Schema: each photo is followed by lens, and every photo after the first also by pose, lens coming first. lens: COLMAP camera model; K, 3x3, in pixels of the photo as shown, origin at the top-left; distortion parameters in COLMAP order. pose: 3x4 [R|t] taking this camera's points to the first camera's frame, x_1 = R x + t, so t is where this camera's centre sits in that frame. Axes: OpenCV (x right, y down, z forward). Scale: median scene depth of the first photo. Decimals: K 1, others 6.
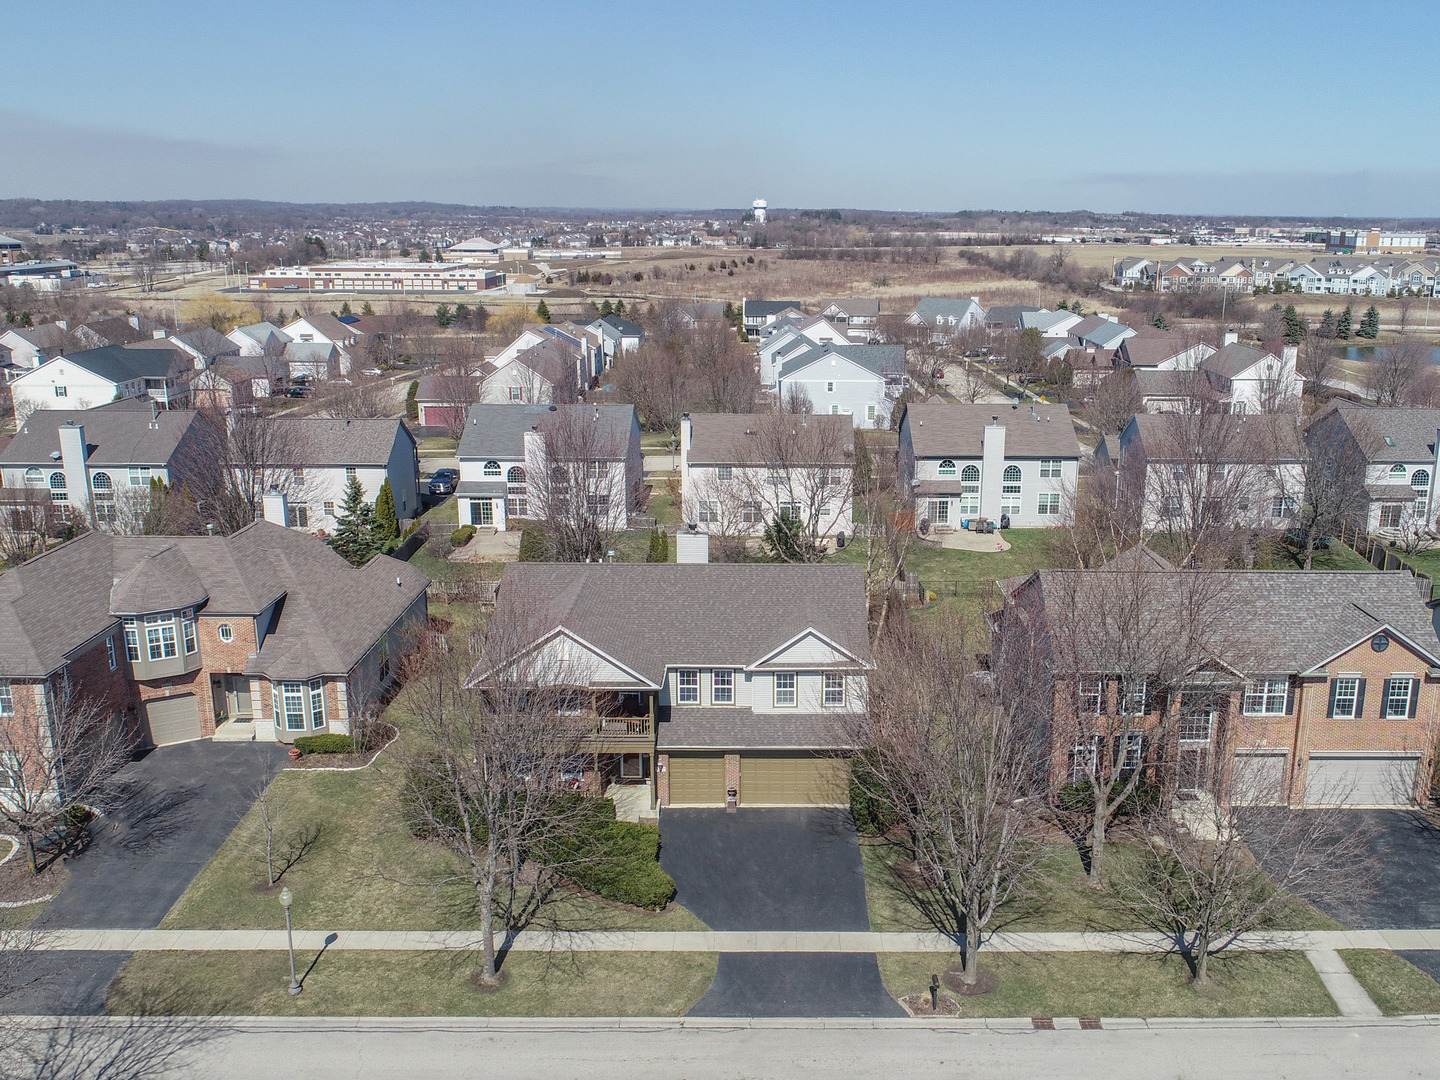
lens RADIAL K [[1111.5, 0, 720.0], [0, 1111.5, 540.0], [0, 0, 1]] dist [-0.004381, -0.001909]
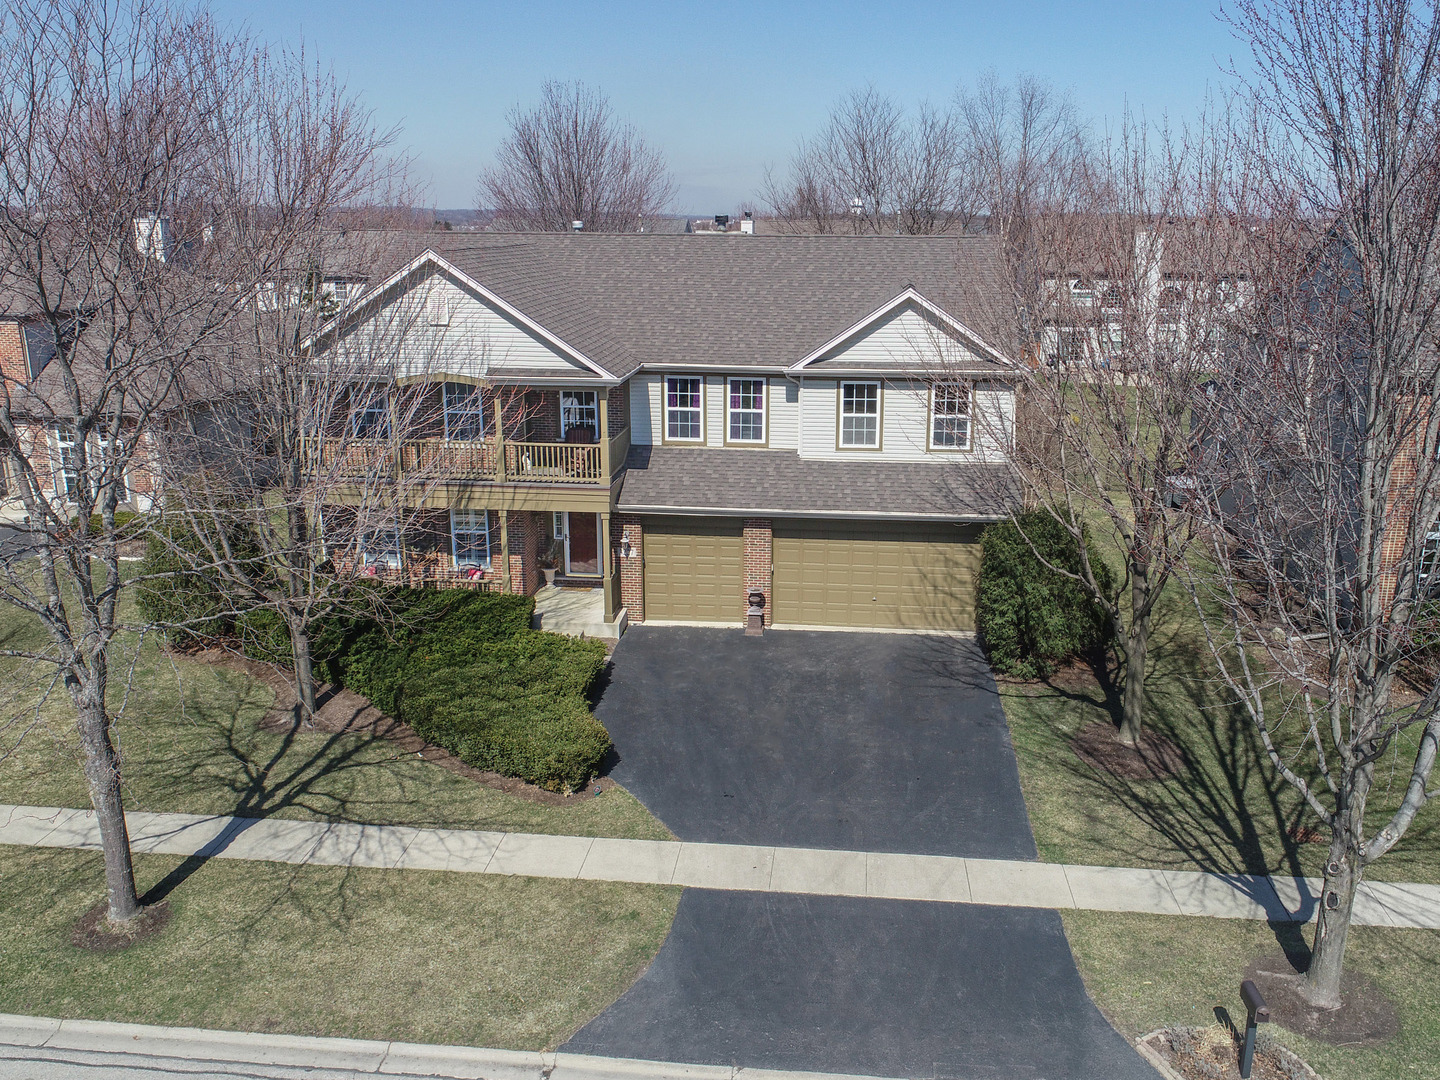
lens RADIAL K [[1028.9, 0, 724.6], [0, 1028.9, 504.8], [0, 0, 1]] dist [-0.000246, 0.001534]
pose [[0.996009, 0.024325, -0.085875, 0.040989], [-0.025457, 0.999602, -0.012121, 0.204932], [0.085546, 0.014258, 0.996232, 0.543424]]
